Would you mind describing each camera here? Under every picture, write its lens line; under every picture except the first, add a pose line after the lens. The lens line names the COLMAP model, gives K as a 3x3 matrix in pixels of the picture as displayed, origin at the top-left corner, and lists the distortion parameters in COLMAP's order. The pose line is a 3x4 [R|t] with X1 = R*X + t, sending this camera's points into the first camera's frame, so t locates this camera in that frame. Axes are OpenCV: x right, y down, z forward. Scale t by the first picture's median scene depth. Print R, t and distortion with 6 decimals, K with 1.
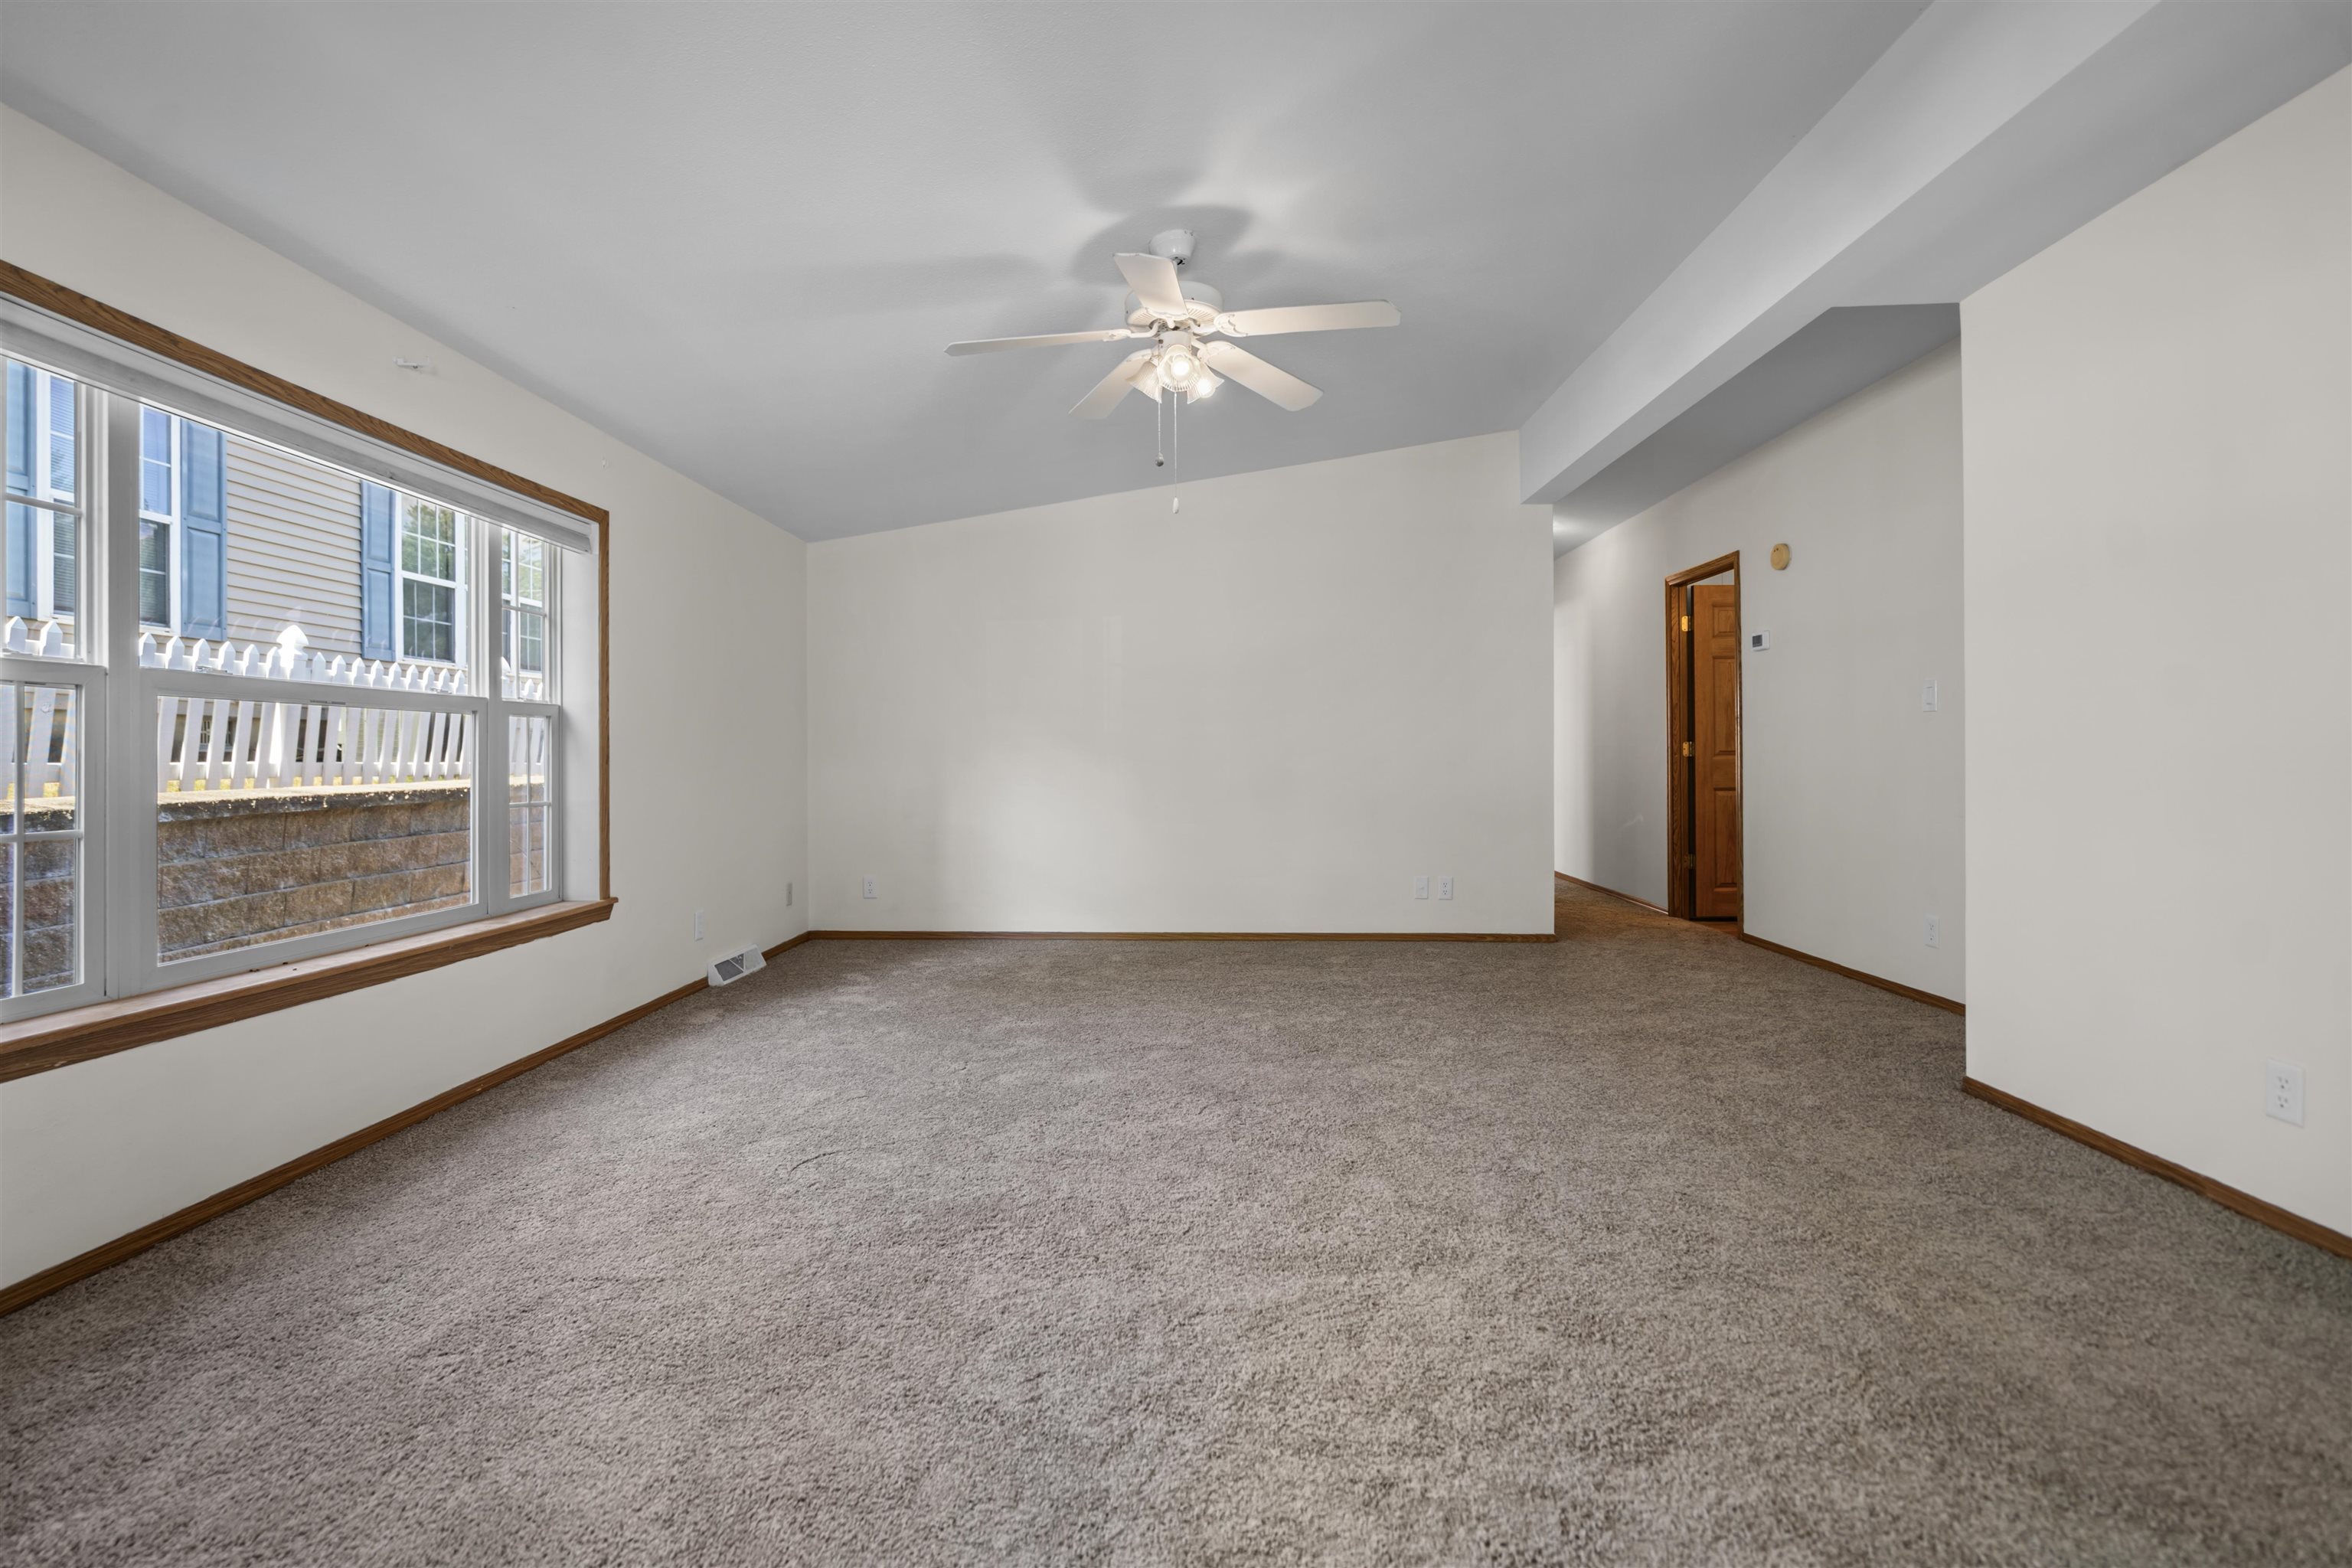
lens RADIAL K [[1061.8, 0, 1177.5], [0, 1061.8, 754.0], [0, 0, 1]] dist [-0.000859, -0.000015]
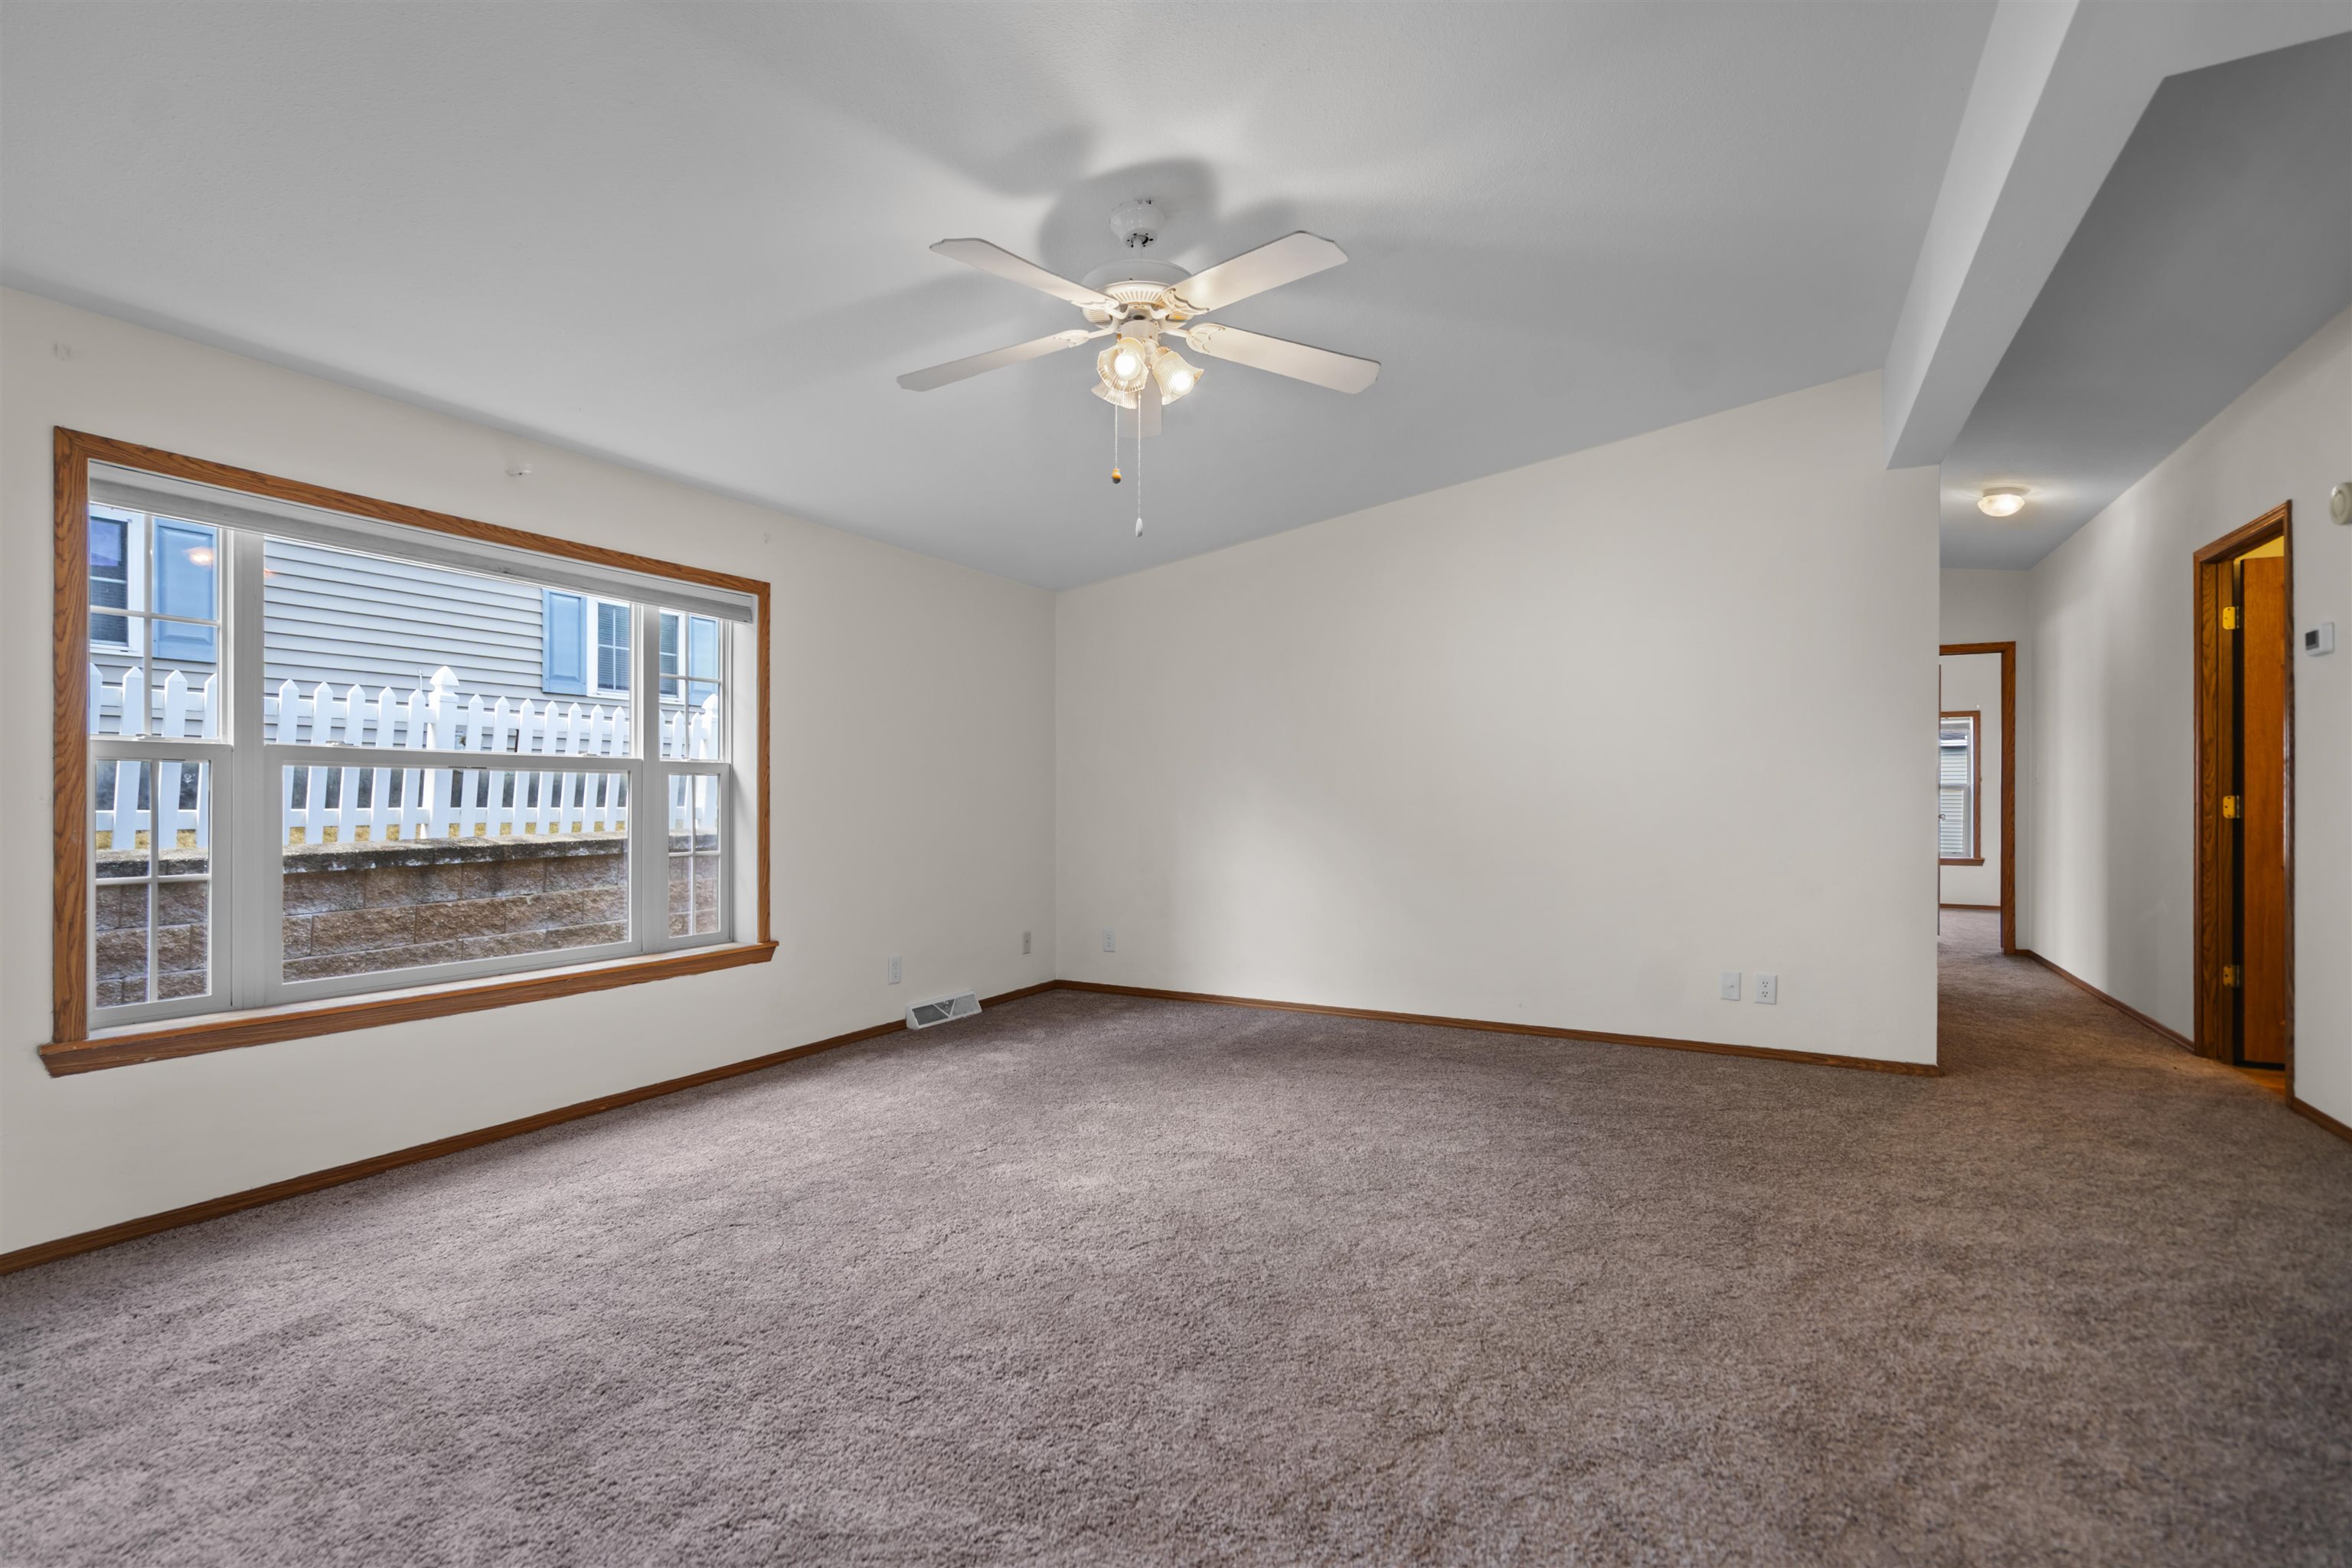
lens RADIAL K [[1091.1, 0, 1205.6], [0, 1091.1, 796.5], [0, 0, 1]] dist [-0.000400, 0.000122]
pose [[0.902812, 0.005961, -0.429995, 0.352494], [-0.004910, 0.999982, 0.003554, -0.018447], [0.430008, -0.001097, 0.902824, 0.195355]]
